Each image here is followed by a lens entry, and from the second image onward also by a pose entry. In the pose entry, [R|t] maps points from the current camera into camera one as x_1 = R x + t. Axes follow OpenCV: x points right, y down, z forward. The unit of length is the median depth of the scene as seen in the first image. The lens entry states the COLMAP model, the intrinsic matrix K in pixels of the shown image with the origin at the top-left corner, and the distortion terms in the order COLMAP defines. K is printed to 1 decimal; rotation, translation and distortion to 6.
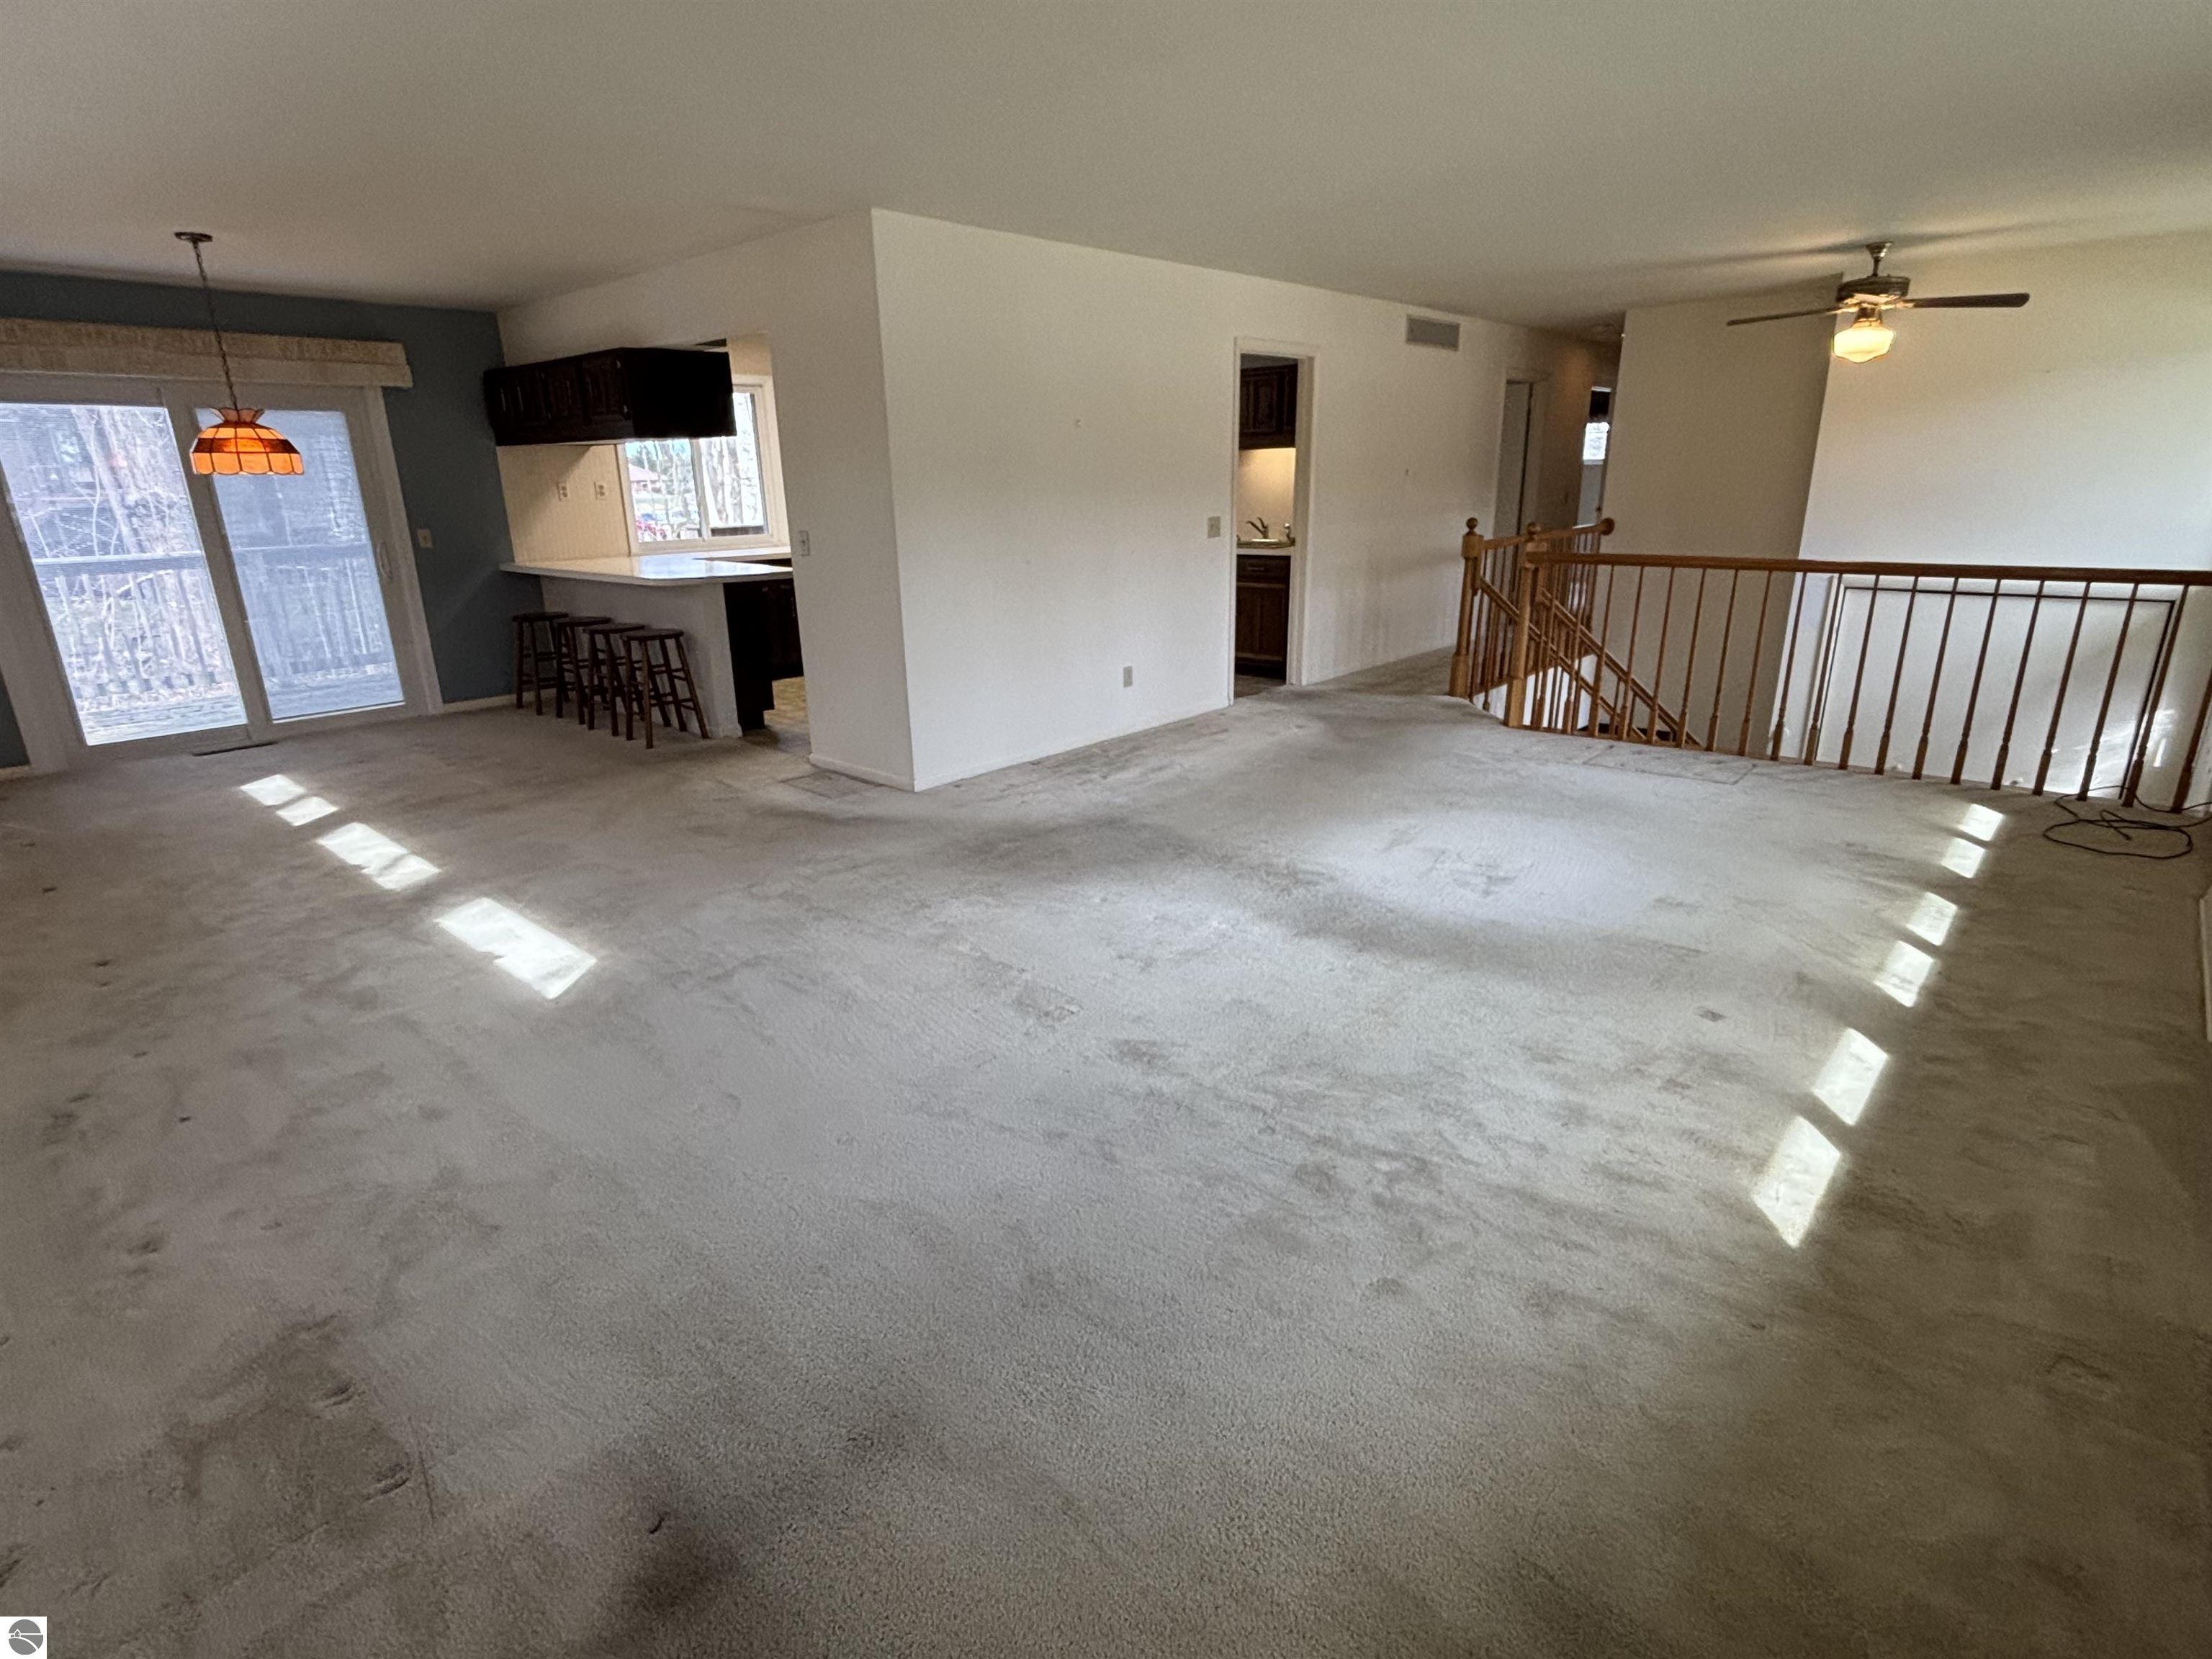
lens RADIAL K [[1097.2, 0, 1106.0], [0, 1097.2, 829.5], [0, 0, 1]] dist [-0.058404, 0.025178]
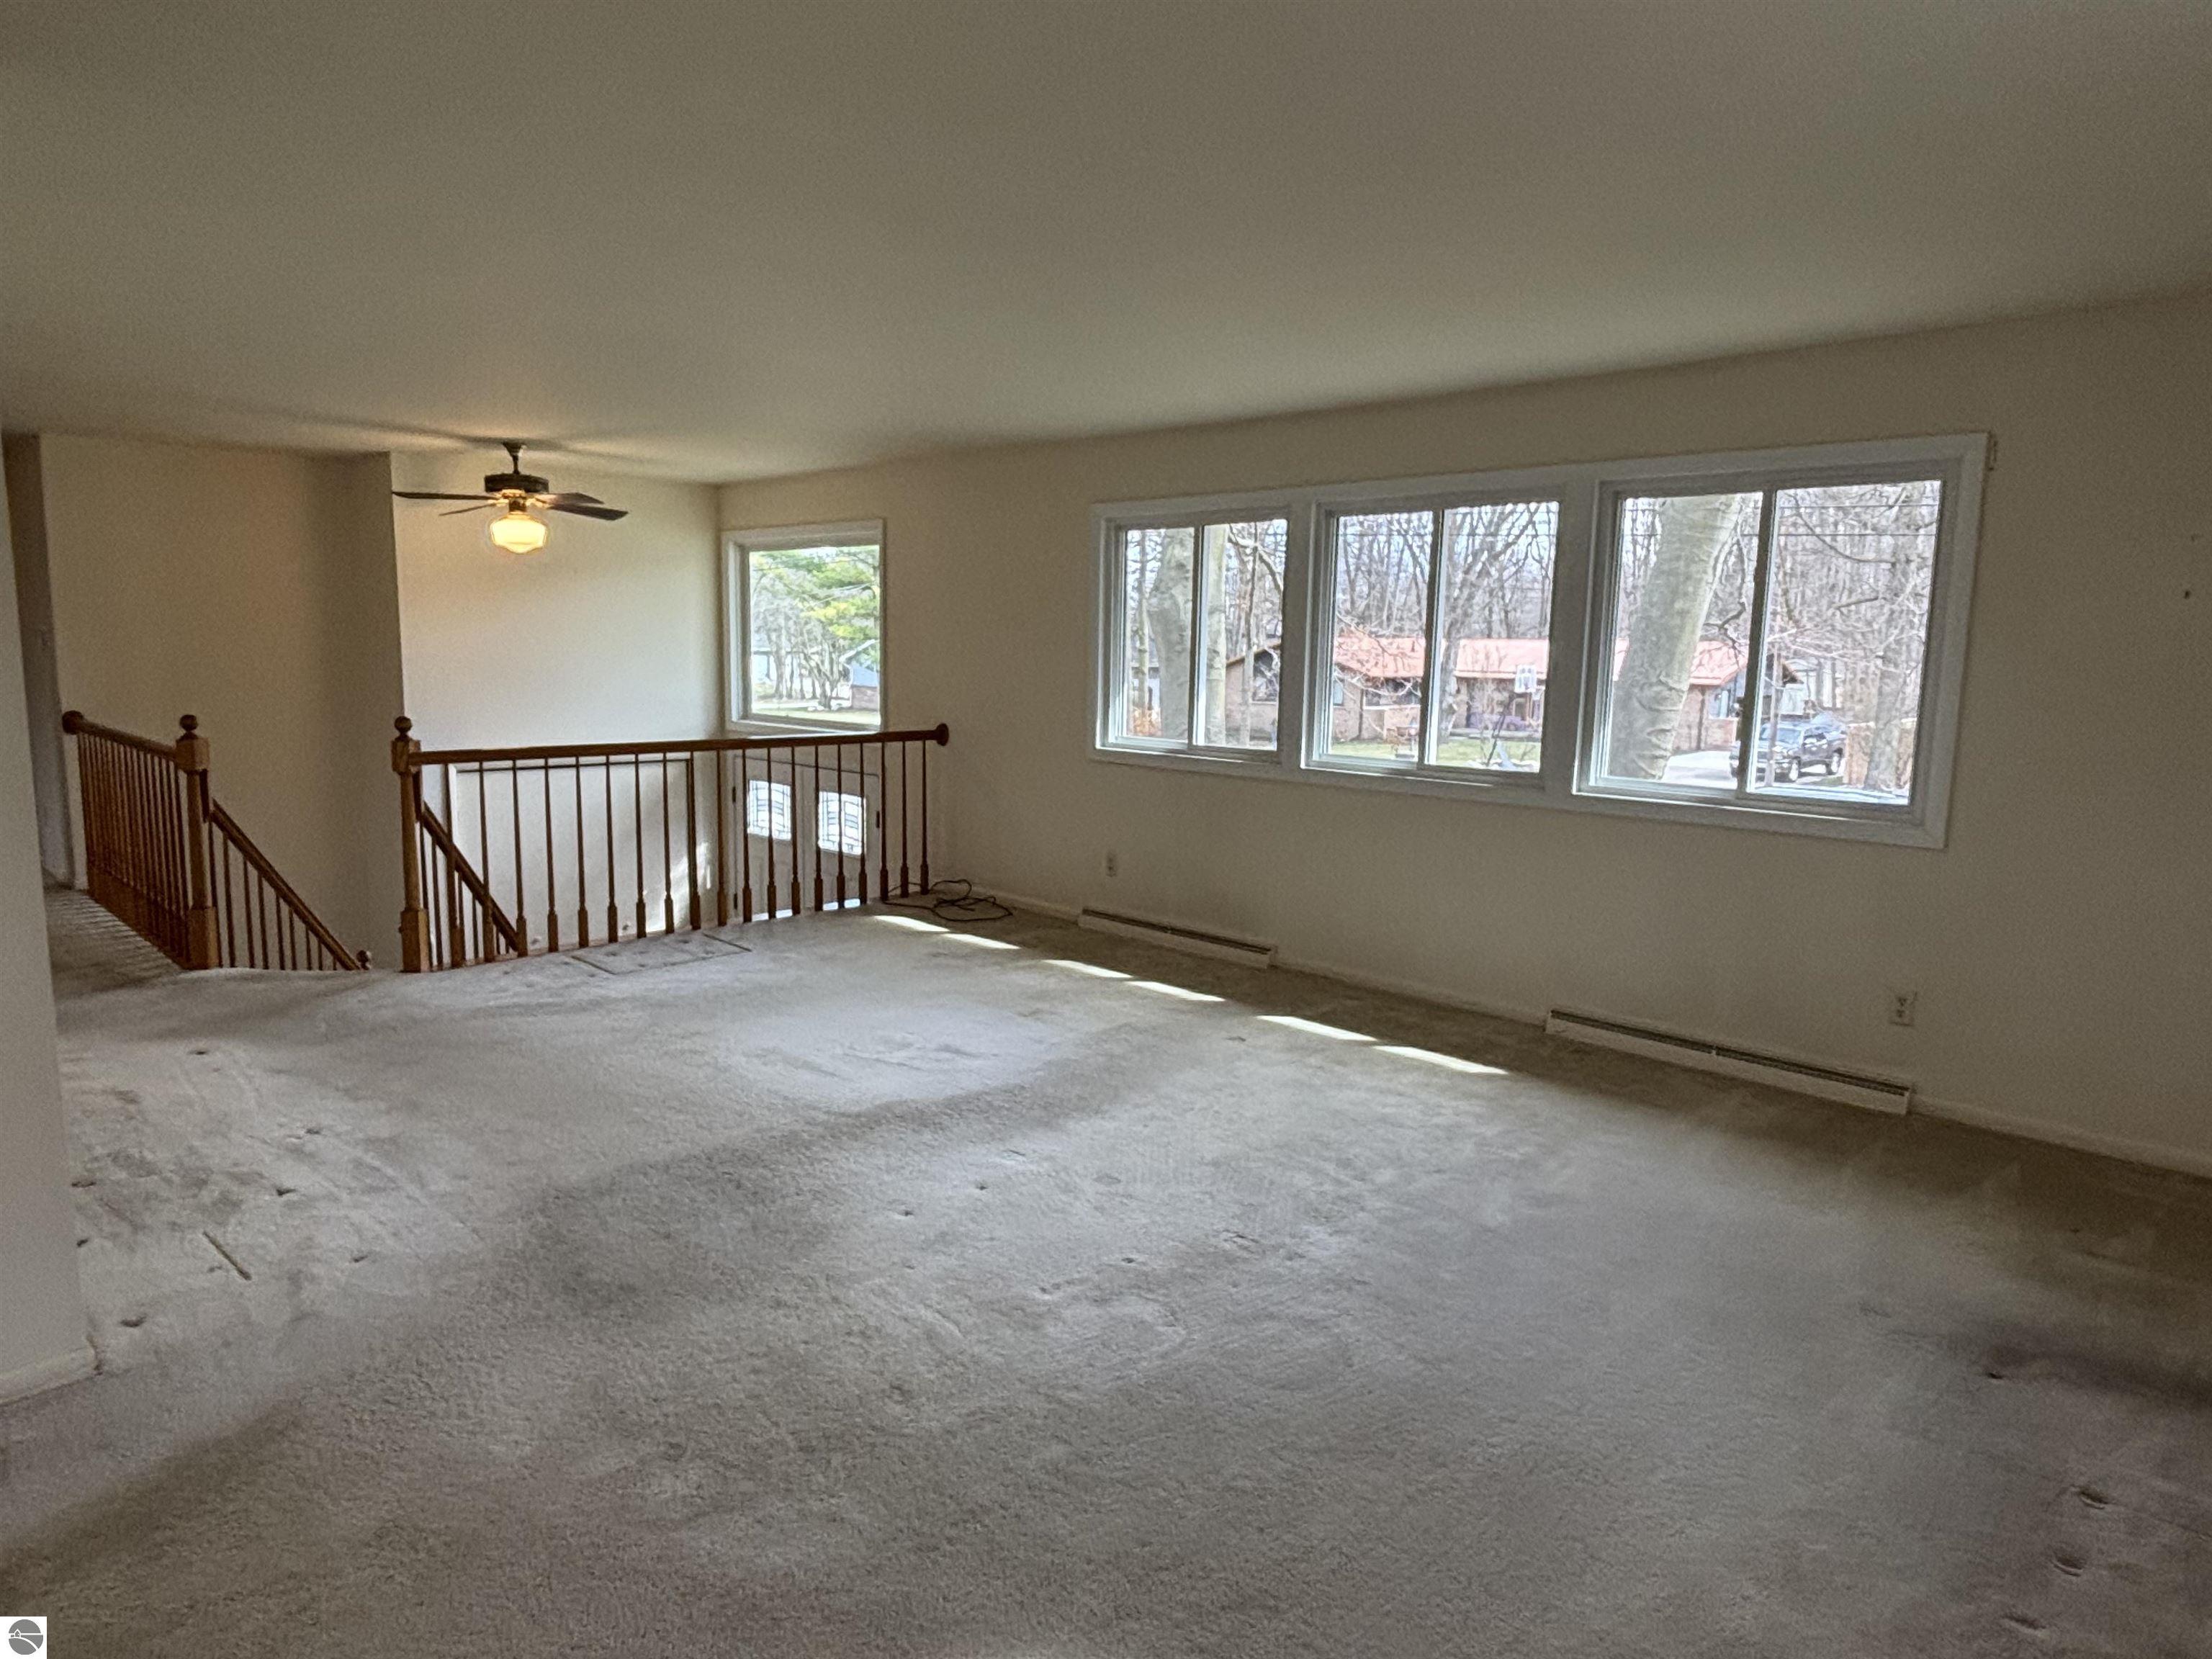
lens RADIAL K [[1283.1, 0, 1106.0], [0, 1283.1, 829.5], [0, 0, 1]] dist [-0.001661, -0.000409]
pose [[0.077432, -0.116559, 0.990161, -0.667416], [0.297209, 0.950686, 0.088670, -0.177481], [-0.951668, 0.287419, 0.108256, 0.561752]]
